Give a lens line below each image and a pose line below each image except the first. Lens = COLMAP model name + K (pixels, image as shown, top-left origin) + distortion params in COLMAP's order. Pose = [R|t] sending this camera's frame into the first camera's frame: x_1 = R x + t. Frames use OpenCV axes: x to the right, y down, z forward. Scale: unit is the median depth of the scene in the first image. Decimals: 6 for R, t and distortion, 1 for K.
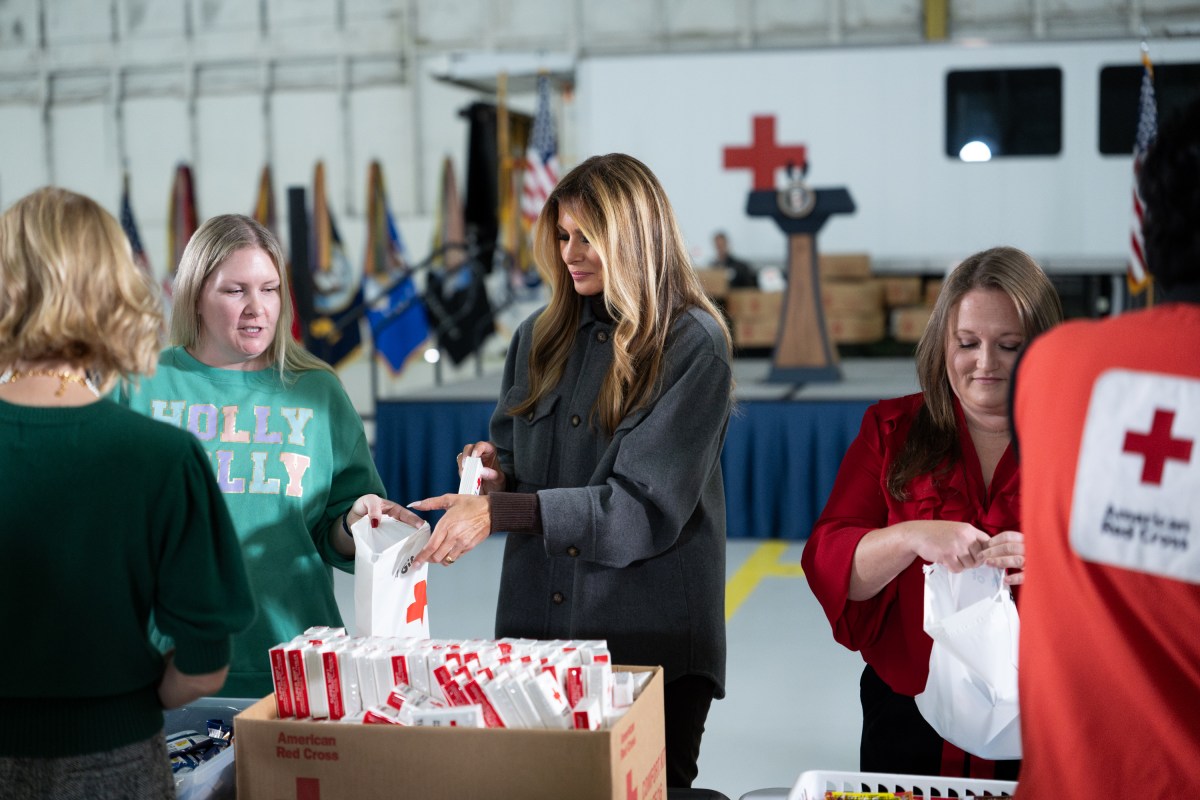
lens RADIAL K [[1896.8, 0, 600.0], [0, 1896.8, 400.0], [0, 0, 1]] dist [-0.049584, -0.069664]
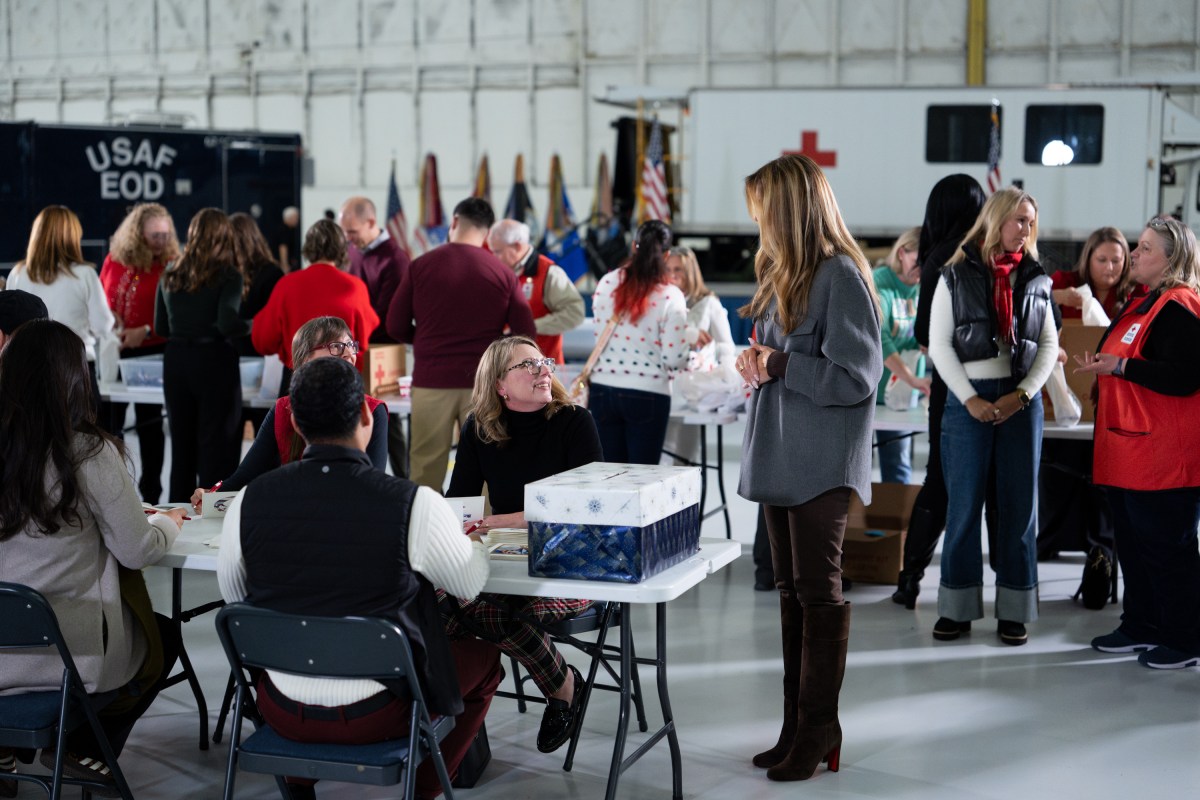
lens RADIAL K [[1697.1, 0, 600.0], [0, 1697.1, 400.0], [0, 0, 1]] dist [-0.031712, -0.064208]
pose [[0.995932, 0.033582, -0.083621, 0.019605], [-0.030957, 0.998992, 0.032497, 0.013299], [0.084628, -0.029776, 0.995968, -0.189519]]
